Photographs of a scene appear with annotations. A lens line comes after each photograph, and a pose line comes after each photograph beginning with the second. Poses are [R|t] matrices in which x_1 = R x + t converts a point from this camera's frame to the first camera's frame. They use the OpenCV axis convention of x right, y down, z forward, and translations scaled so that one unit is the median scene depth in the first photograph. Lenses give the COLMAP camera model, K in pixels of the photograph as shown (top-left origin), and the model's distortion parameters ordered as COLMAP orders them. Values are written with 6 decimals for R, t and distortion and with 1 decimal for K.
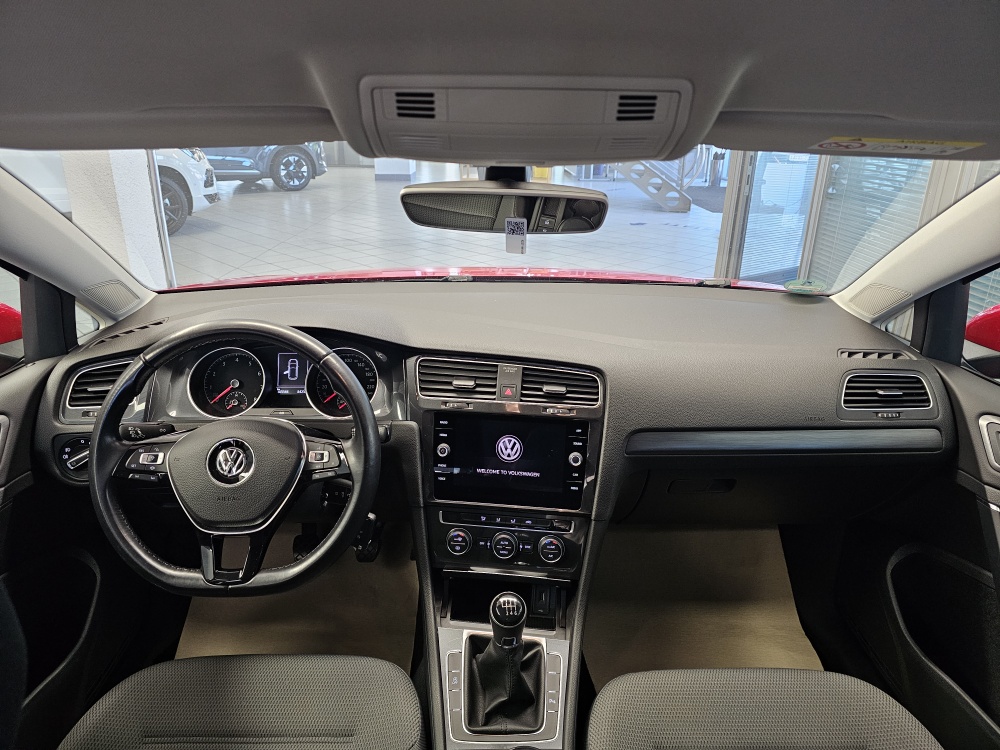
lens RADIAL K [[666.1, 0, 500.0], [0, 666.1, 375.0], [0, 0, 1]] dist [0.051020, -0.035864]
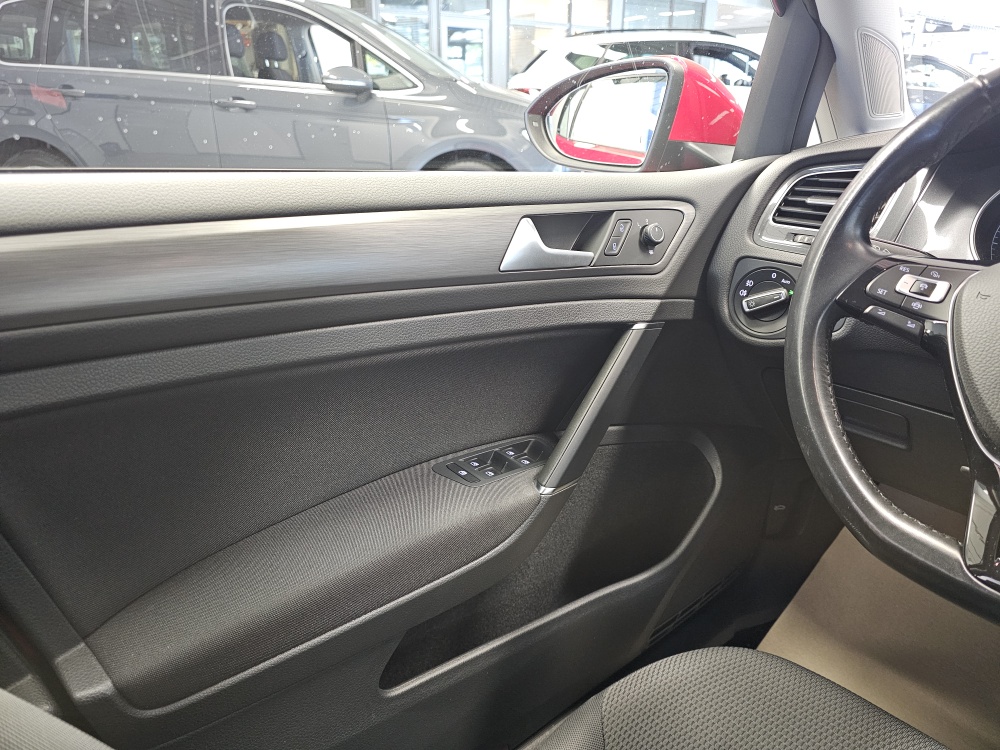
lens RADIAL K [[671.0, 0, 494.0], [0, 671.0, 374.3], [0, 0, 1]] dist [0.048476, -0.061104]
pose [[0.617036, 0.284336, -0.733771, -0.279076], [-0.278125, 0.951059, 0.134656, 0.174227], [0.736148, 0.120992, 0.665919, 0.380204]]
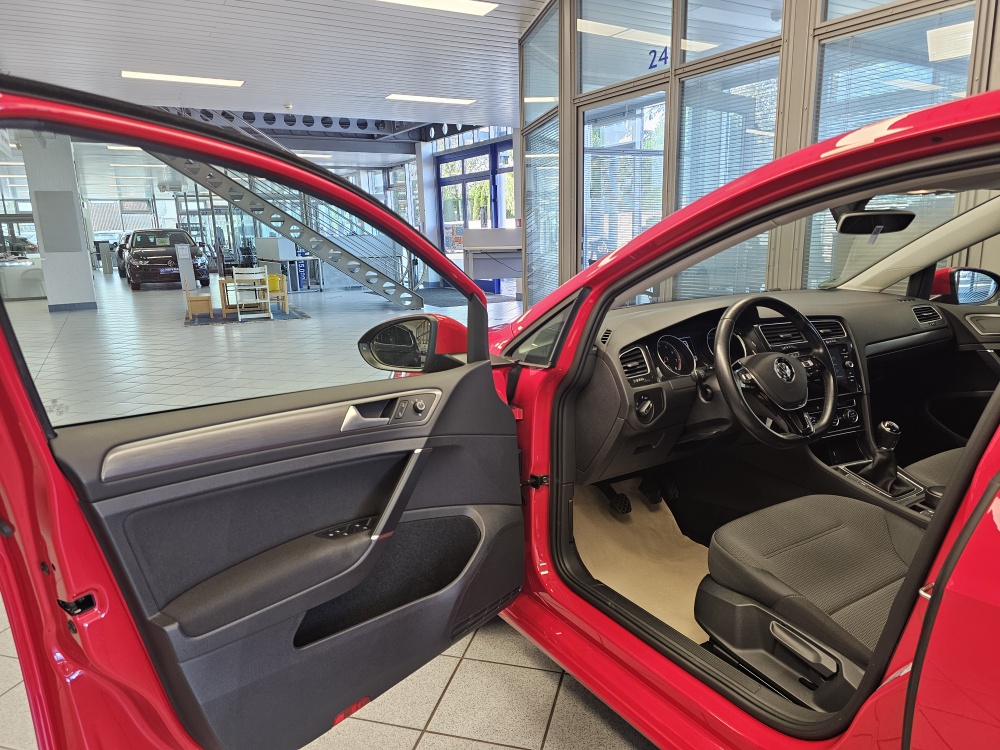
lens RADIAL K [[669.2, 0, 504.1], [0, 669.2, 372.2], [0, 0, 1]] dist [0.072391, -0.085619]
pose [[0.856177, -0.141278, 0.496992, -1.589842], [0.222896, 0.968775, -0.108596, 0.134575], [-0.466131, 0.203755, 0.860933, -0.142075]]
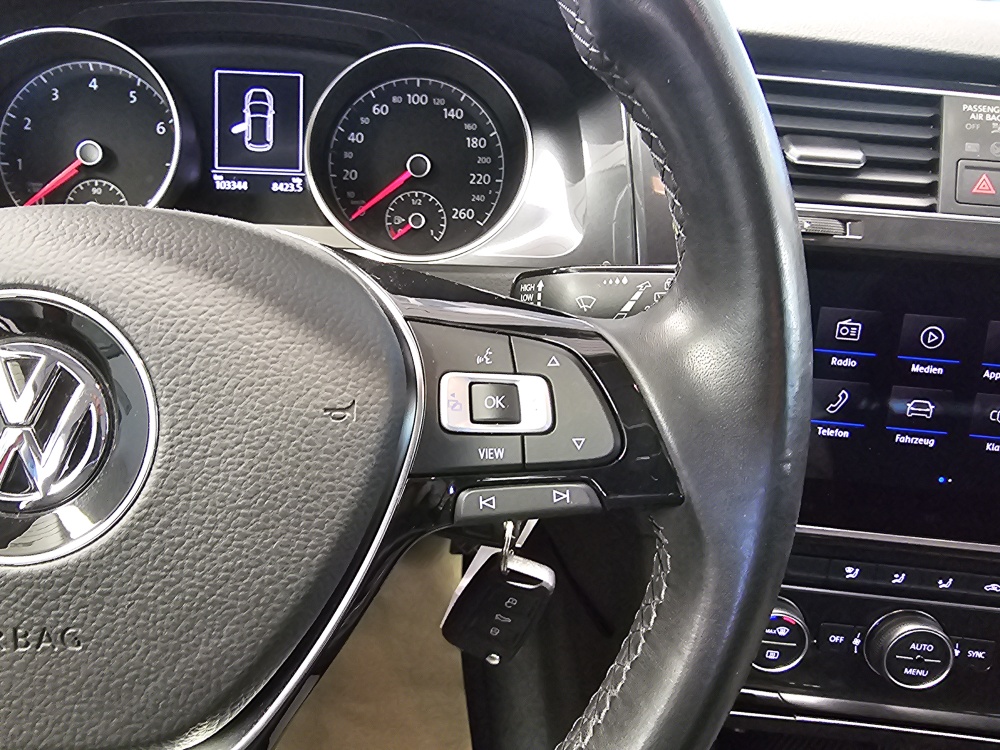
lens RADIAL K [[682.5, 0, 428.8], [0, 682.5, 377.0], [0, 0, 1]] dist [0.007249, 0.003408]
pose [[0.999136, 0.023403, 0.034331, -0.253809], [-0.028264, 0.988475, 0.148722, 0.073895], [-0.030455, -0.149564, 0.988283, 0.692291]]
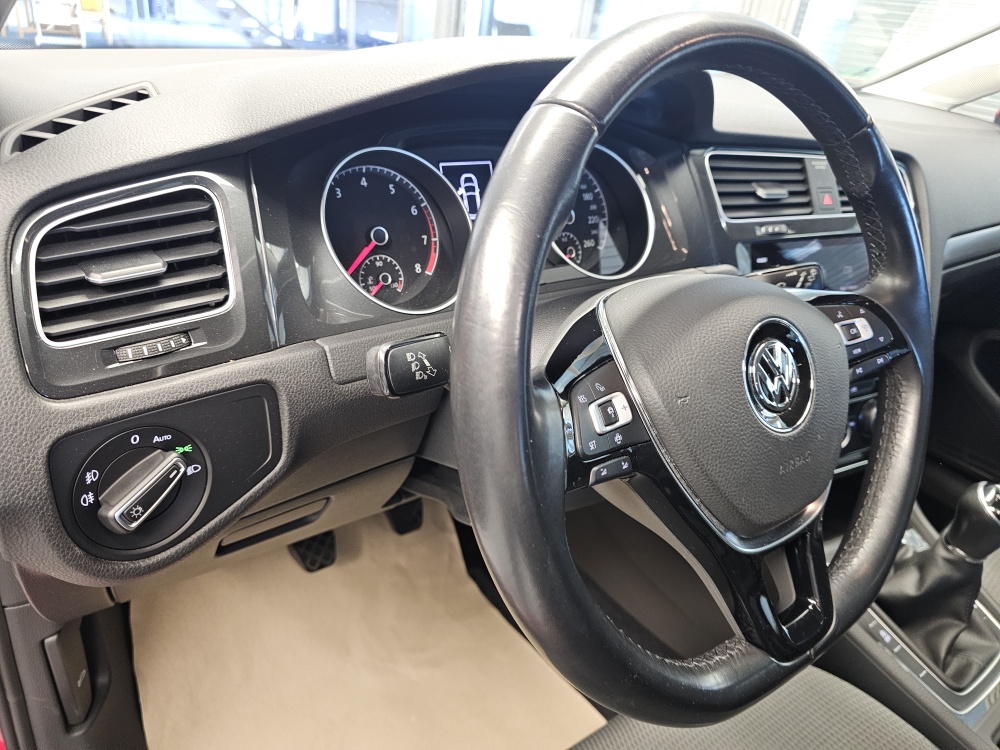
lens RADIAL K [[686.1, 0, 497.2], [0, 686.1, 361.0], [0, 0, 1]] dist [0.051626, -0.054772]
pose [[0.816728, -0.193590, 0.543579, -0.643238], [0.110853, 0.977134, 0.181441, 0.021189], [-0.566274, -0.087931, 0.819513, 0.630402]]
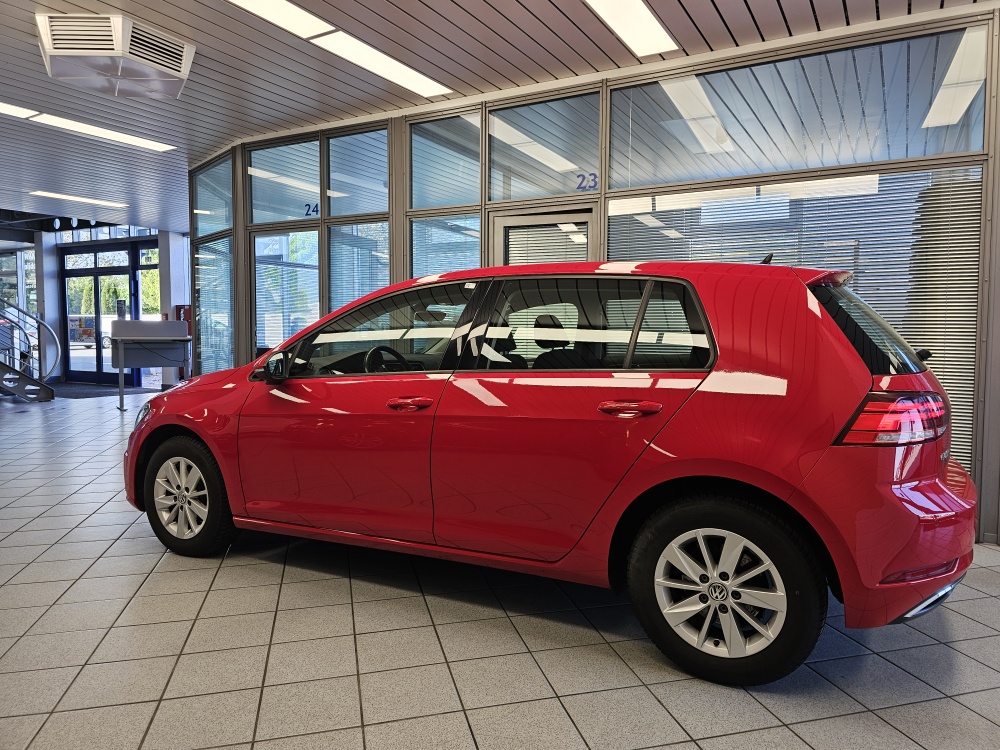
lens RADIAL K [[686.1, 0, 497.2], [0, 686.1, 361.0], [0, 0, 1]] dist [0.051626, -0.054772]
pose [[0.493495, -0.050164, 0.868301, -2.963296], [0.319860, 0.938840, -0.127551, 0.603878], [-0.808797, 0.340680, 0.479358, -1.175748]]
